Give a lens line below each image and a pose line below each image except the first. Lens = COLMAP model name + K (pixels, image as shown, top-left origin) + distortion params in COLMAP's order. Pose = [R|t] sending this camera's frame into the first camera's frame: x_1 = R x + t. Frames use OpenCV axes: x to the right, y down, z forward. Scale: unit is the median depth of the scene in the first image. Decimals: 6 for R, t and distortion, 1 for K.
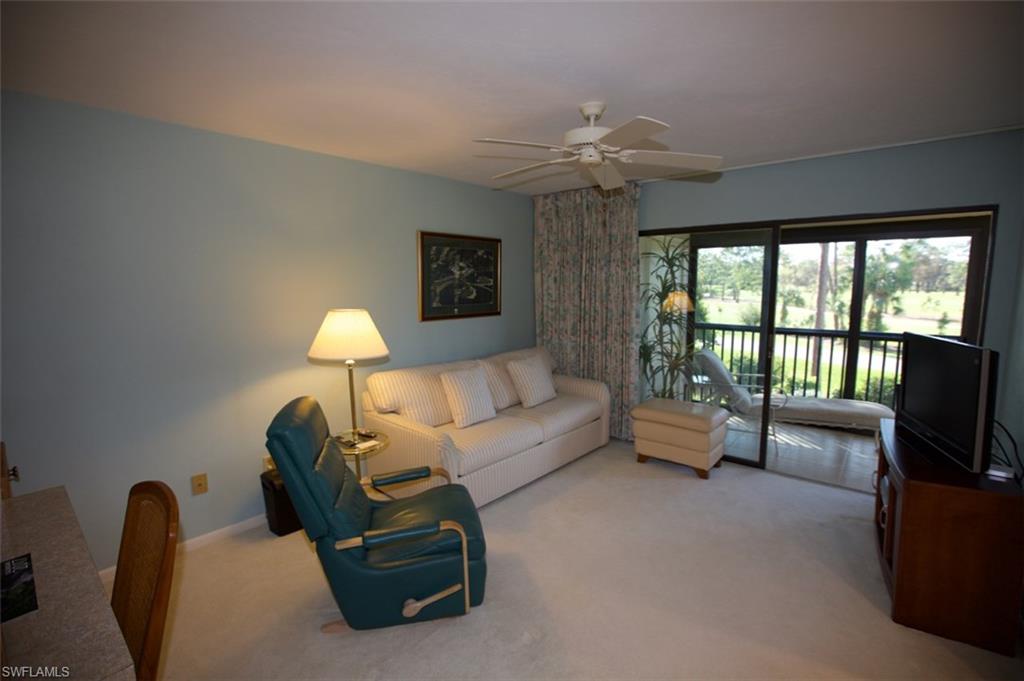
lens RADIAL K [[468.1, 0, 512.0], [0, 468.1, 340.5], [0, 0, 1]] dist [-0.050449, 0.018477]
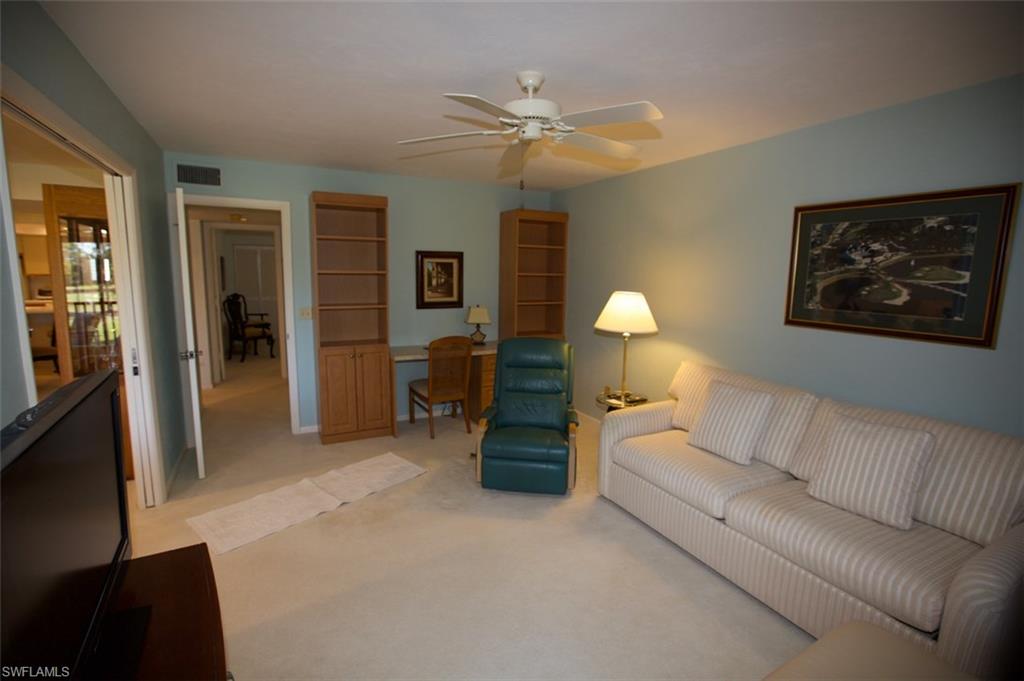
lens RADIAL K [[468.1, 0, 512.0], [0, 468.1, 340.5], [0, 0, 1]] dist [-0.050449, 0.018477]
pose [[-0.368612, 0.133168, -0.919995, 0.655607], [-0.131148, 0.972337, 0.193291, -0.100124], [0.920285, 0.191905, -0.340951, 0.819521]]
